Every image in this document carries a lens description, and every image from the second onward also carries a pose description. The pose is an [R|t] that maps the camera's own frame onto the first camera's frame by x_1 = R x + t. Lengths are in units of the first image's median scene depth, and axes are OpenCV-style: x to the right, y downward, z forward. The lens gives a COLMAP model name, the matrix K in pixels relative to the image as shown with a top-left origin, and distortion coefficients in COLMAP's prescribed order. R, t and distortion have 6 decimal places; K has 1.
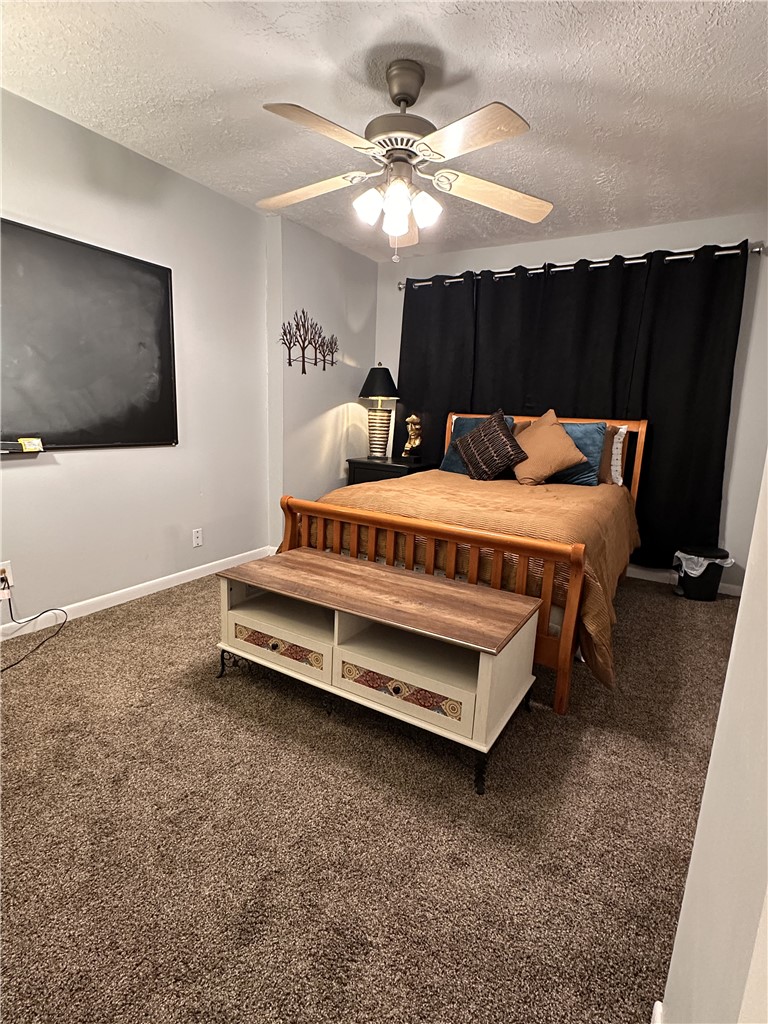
lens RADIAL K [[509.6, 0, 384.0], [0, 509.6, 509.3], [0, 0, 1]] dist [0.002345, 0.002830]
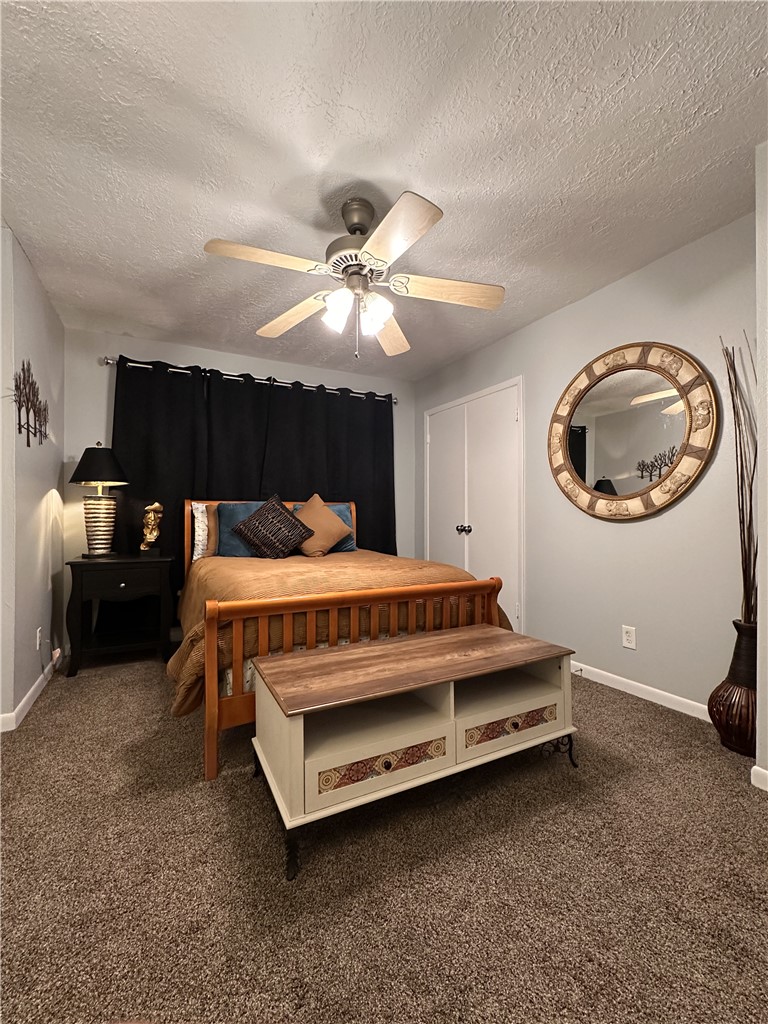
lens RADIAL K [[430.4, 0, 382.8], [0, 430.4, 512.0], [0, 0, 1]] dist [0.008237, -0.000130]
pose [[0.517303, -0.039548, 0.854888, -0.709343], [0.184248, 0.980653, -0.066125, -0.079549], [-0.835733, 0.191718, 0.514581, 0.498686]]
